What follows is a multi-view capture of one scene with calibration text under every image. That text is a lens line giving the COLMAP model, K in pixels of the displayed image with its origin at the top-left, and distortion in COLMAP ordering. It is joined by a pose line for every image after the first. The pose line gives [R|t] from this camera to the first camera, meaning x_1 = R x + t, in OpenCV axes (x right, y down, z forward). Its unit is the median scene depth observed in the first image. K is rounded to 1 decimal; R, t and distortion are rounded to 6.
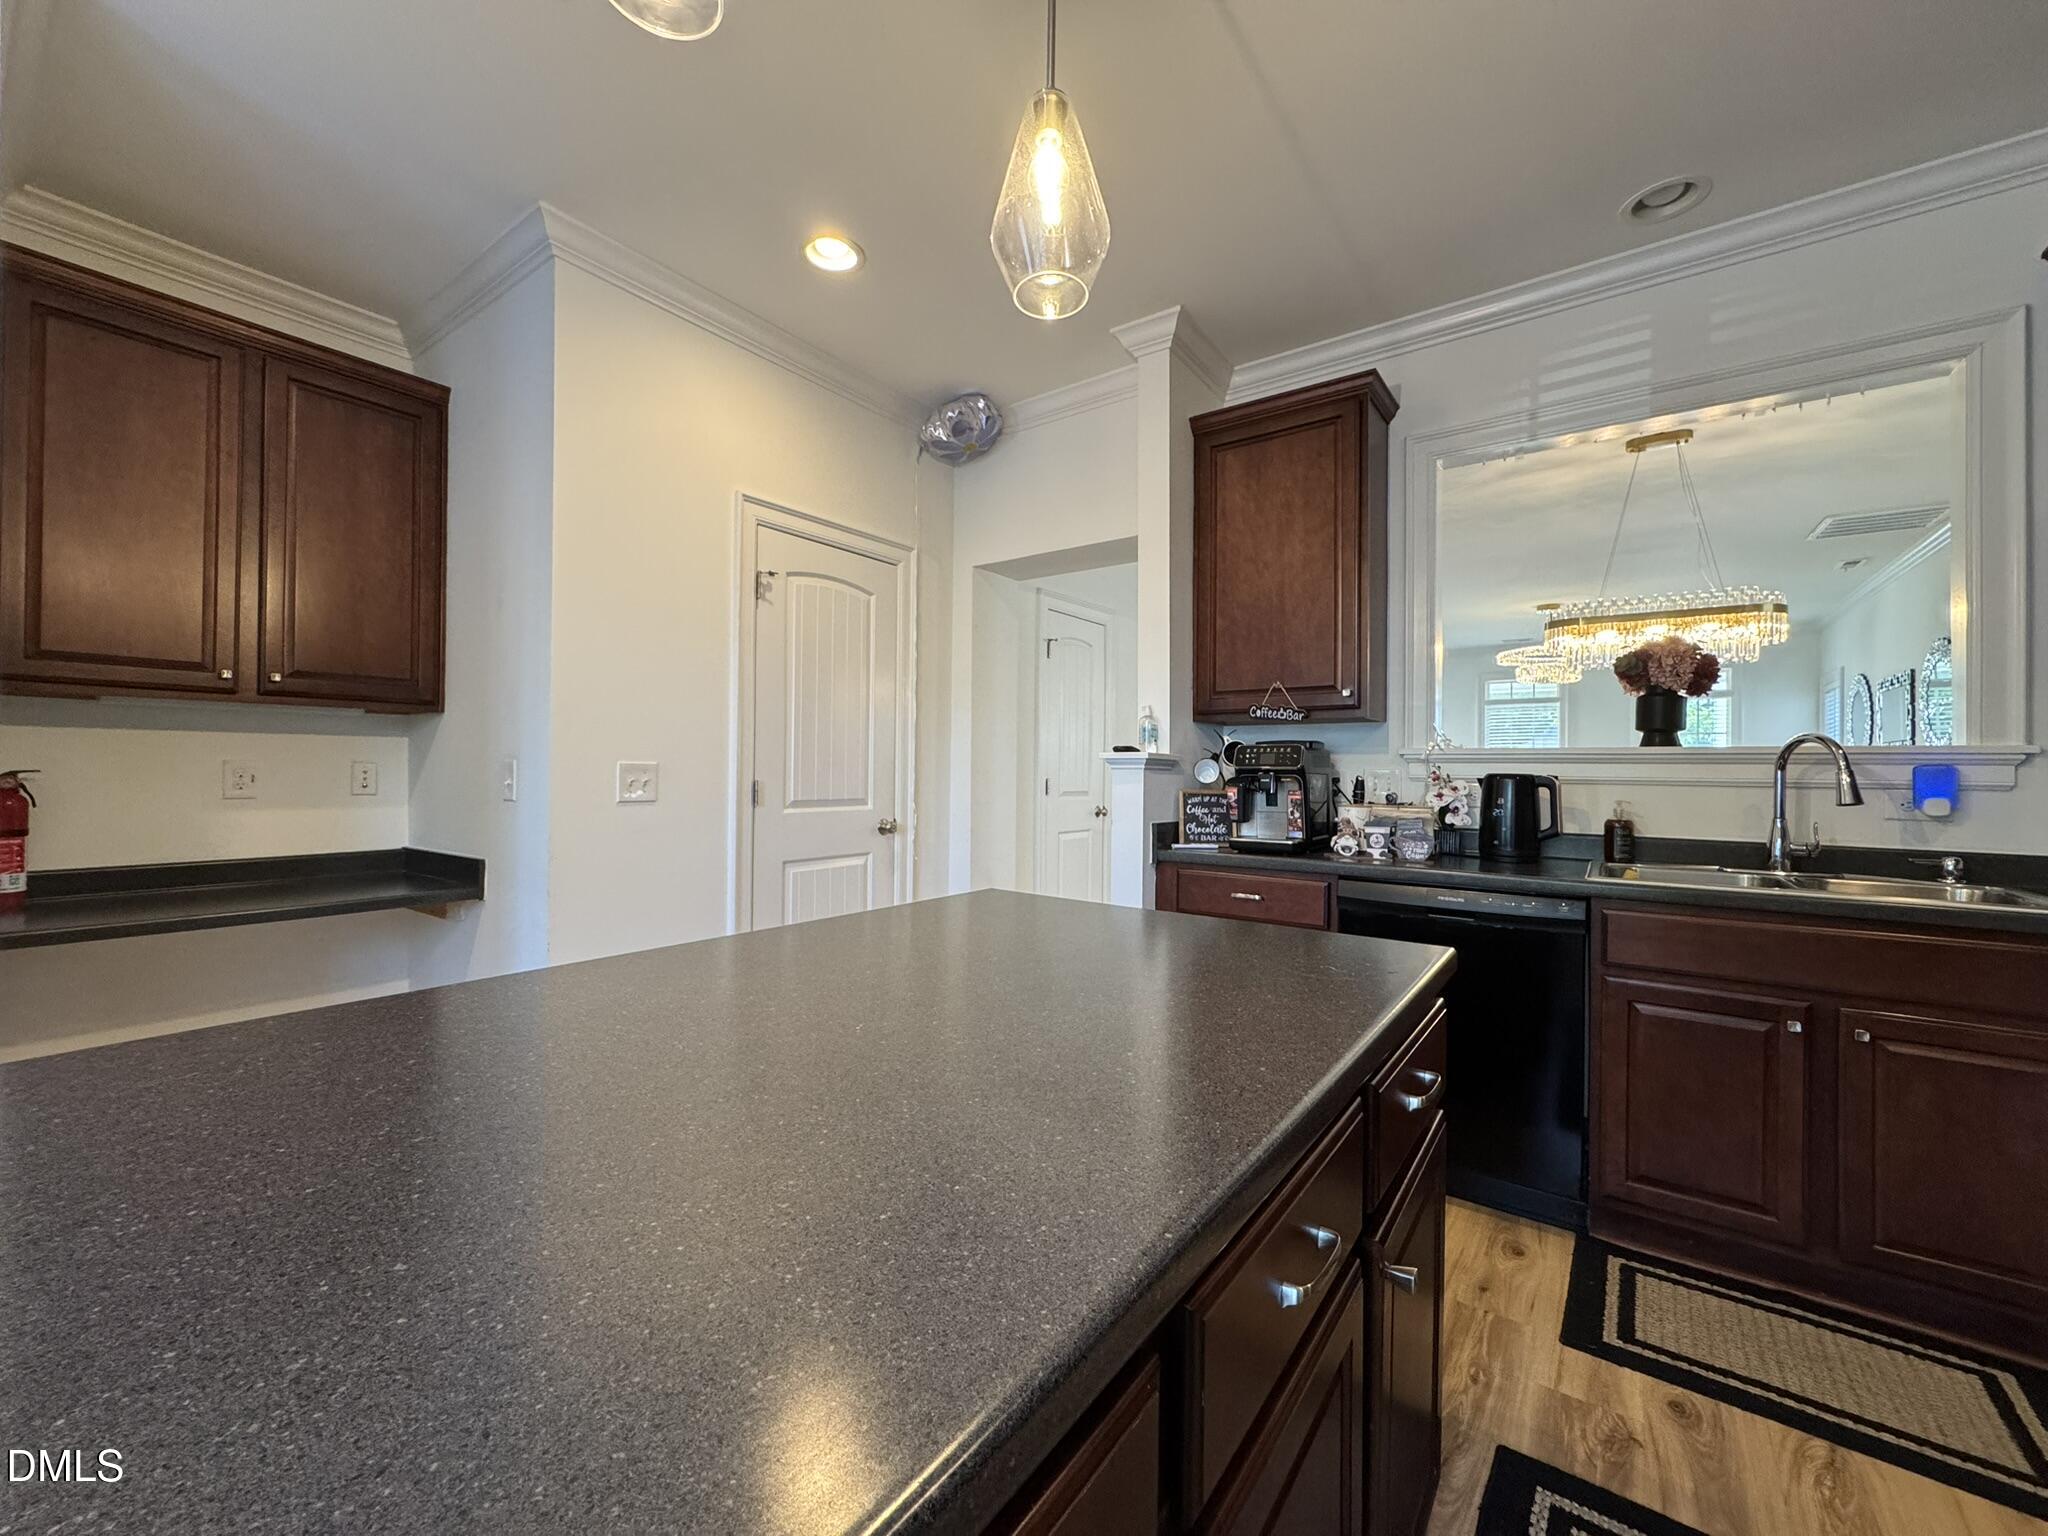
lens RADIAL K [[816.8, 0, 1020.4], [0, 816.8, 768.7], [0, 0, 1]] dist [-0.002856, 0.000358]
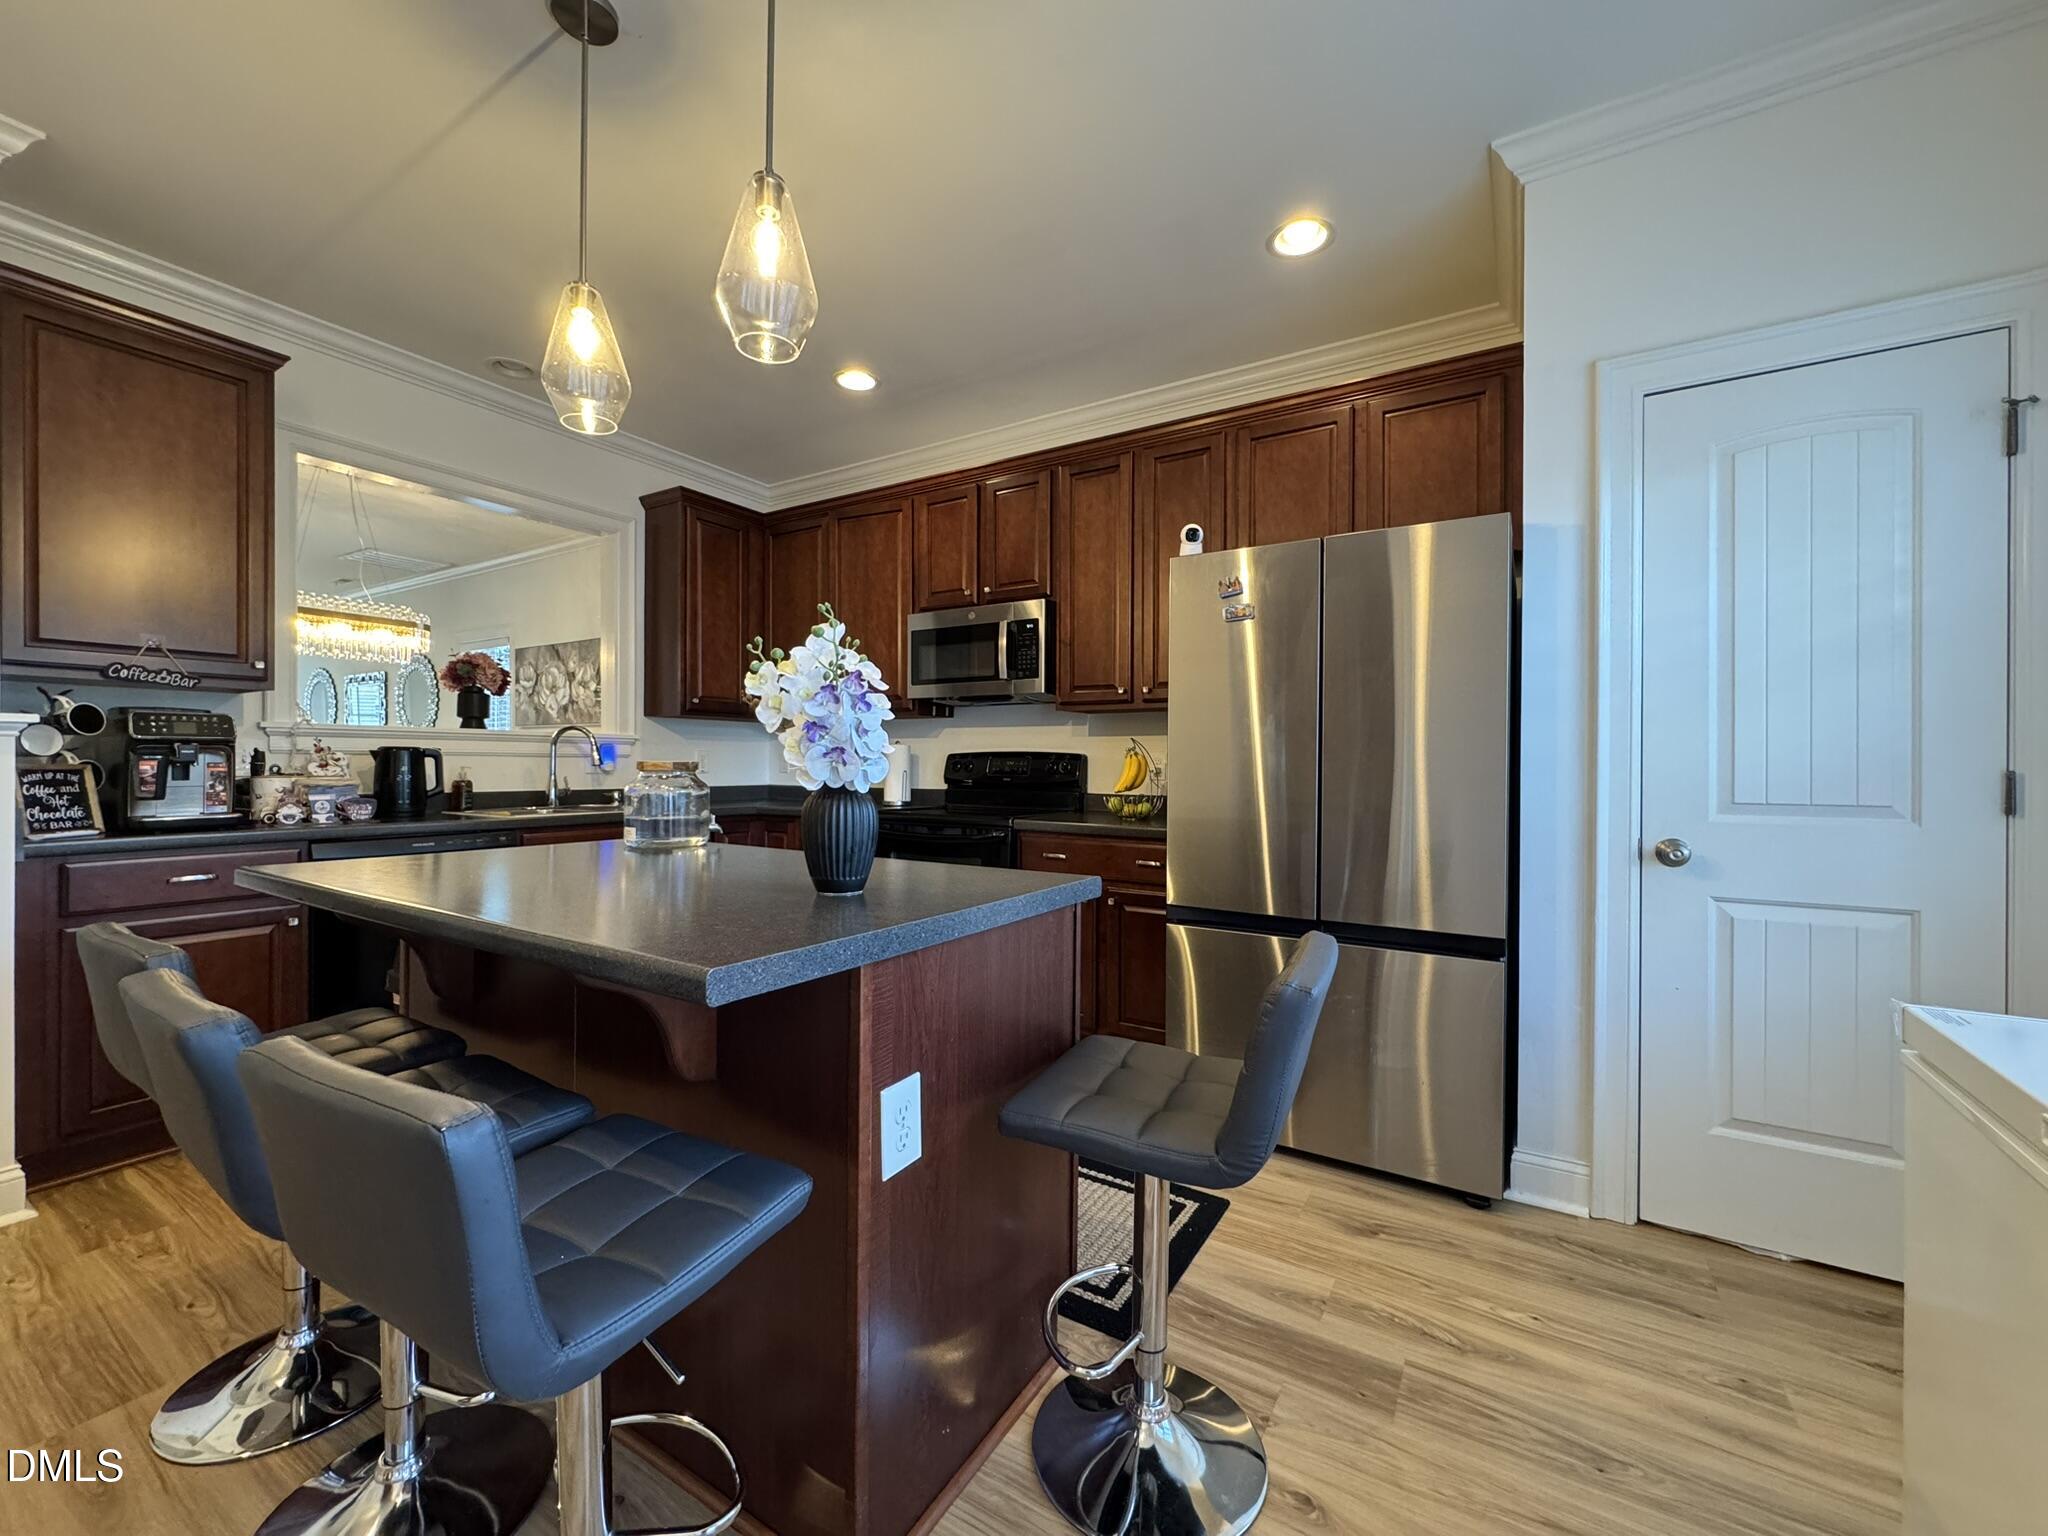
lens RADIAL K [[816.8, 0, 1023.0], [0, 816.8, 768.0], [0, 0, 1]] dist [-0.002856, 0.000358]
pose [[-0.079552, -0.016645, 0.996692, -0.710585], [-0.009234, 0.999830, 0.015960, 0.009636], [-0.996788, -0.007934, -0.079693, 0.147155]]
